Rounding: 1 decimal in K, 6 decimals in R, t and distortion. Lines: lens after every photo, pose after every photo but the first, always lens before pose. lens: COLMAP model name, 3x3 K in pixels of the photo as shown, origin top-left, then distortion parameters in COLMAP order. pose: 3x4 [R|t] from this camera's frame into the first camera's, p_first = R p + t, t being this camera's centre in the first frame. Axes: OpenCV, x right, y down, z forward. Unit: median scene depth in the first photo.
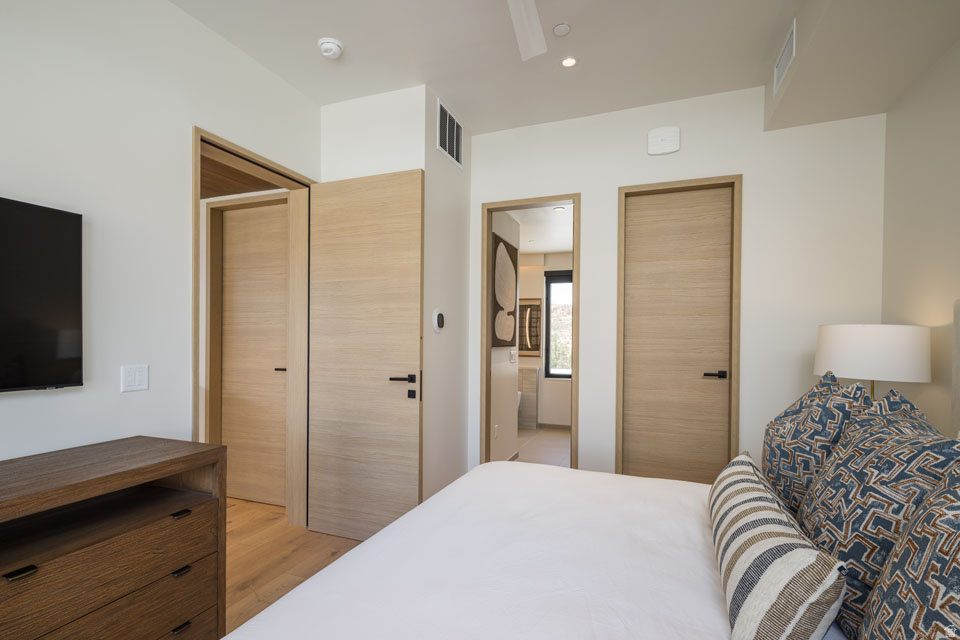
lens RADIAL K [[462.2, 0, 477.9], [0, 462.2, 341.3], [0, 0, 1]] dist [0.000626, 0.000138]
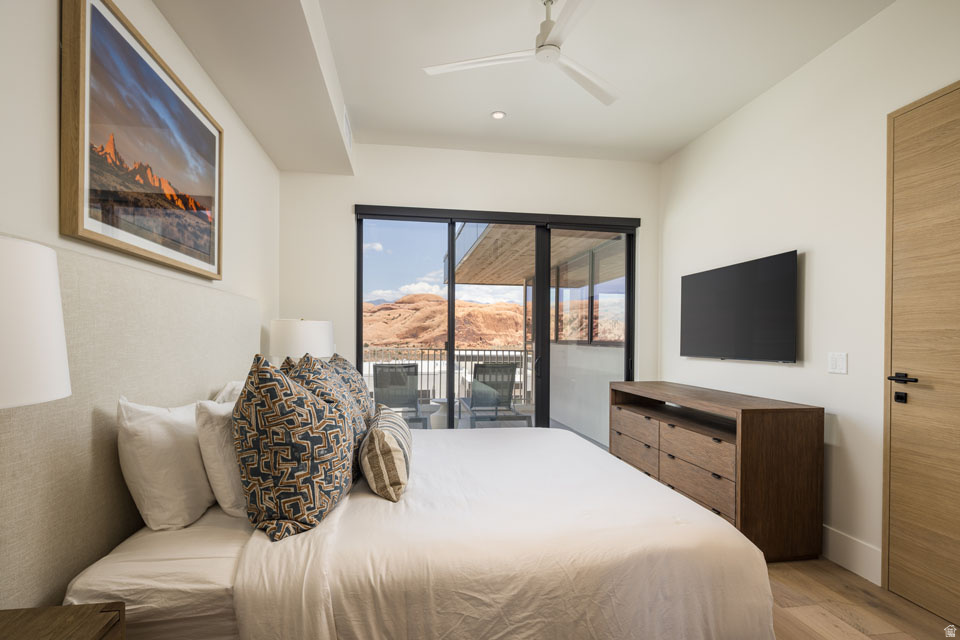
lens RADIAL K [[462.2, 0, 477.9], [0, 462.2, 341.3], [0, 0, 1]] dist [0.000626, 0.000138]
pose [[-0.866057, -0.013494, -0.499764, 0.826736], [-0.017826, 0.999834, 0.003896, 0.039739], [0.499628, 0.012283, -0.866153, 1.860132]]
